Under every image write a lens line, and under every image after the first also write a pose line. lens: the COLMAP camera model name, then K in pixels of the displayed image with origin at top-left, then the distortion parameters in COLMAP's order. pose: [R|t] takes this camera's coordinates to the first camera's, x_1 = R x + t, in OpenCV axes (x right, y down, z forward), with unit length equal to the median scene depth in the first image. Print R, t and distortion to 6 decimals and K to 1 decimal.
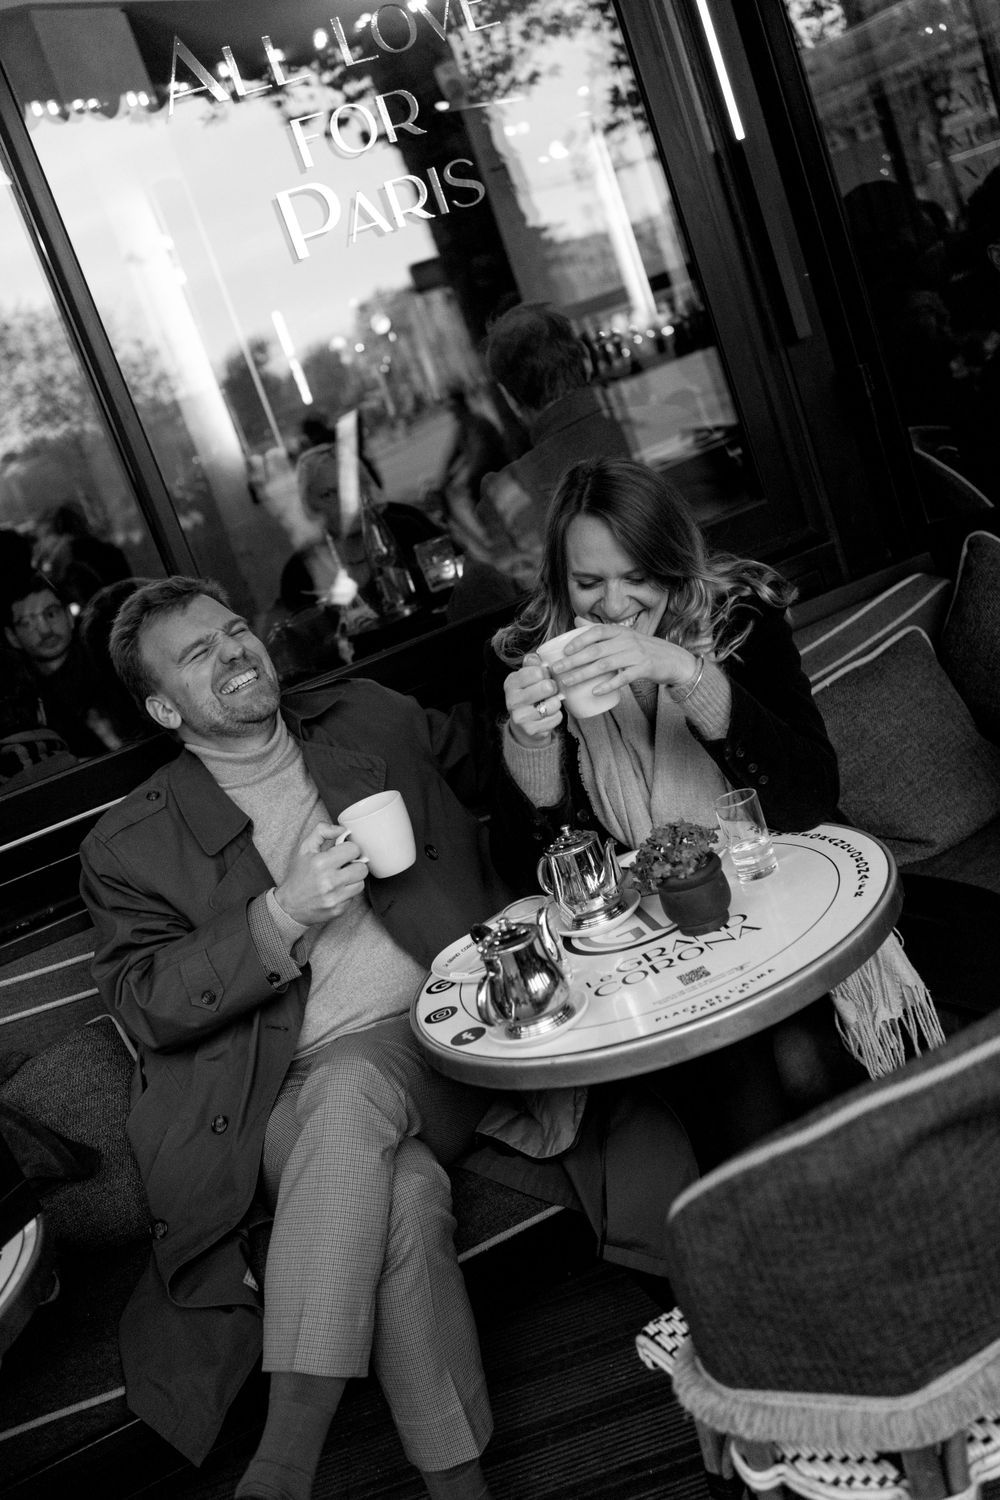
lens RADIAL K [[1561.6, 0, 496.3], [0, 1561.6, 728.3], [0, 0, 1]] dist [0.010960, 0.000808]
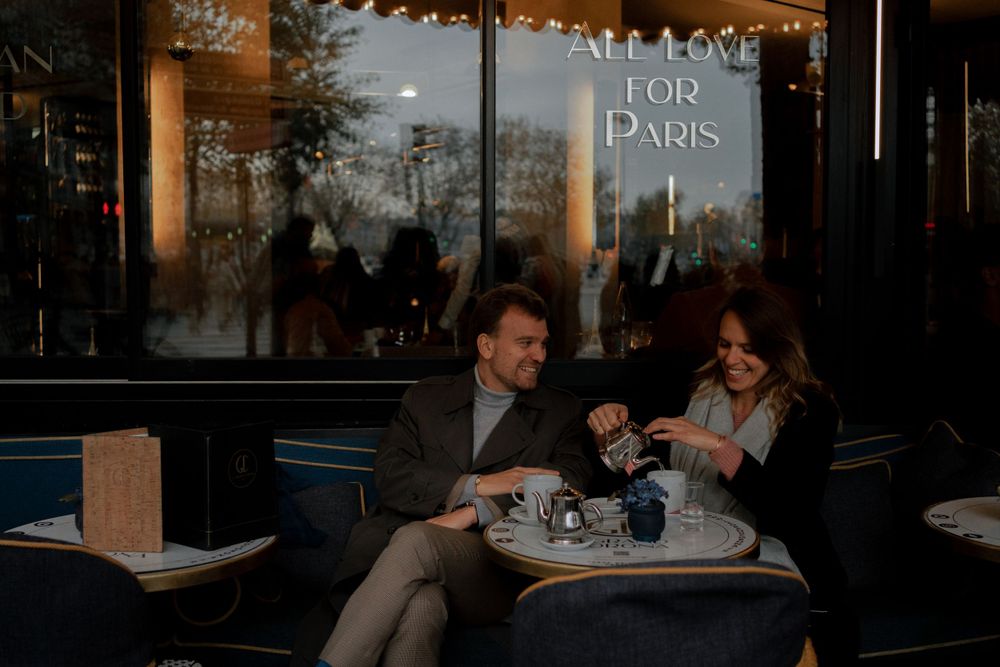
lens RADIAL K [[1093.5, 0, 497.8], [0, 1093.5, 309.2], [0, 0, 1]] dist [0.002688, 0.009683]
pose [[0.902924, 0.337973, -0.265522, 0.227505], [-0.370567, 0.925128, -0.082576, 0.047005], [0.217733, 0.172954, 0.960562, -0.330103]]
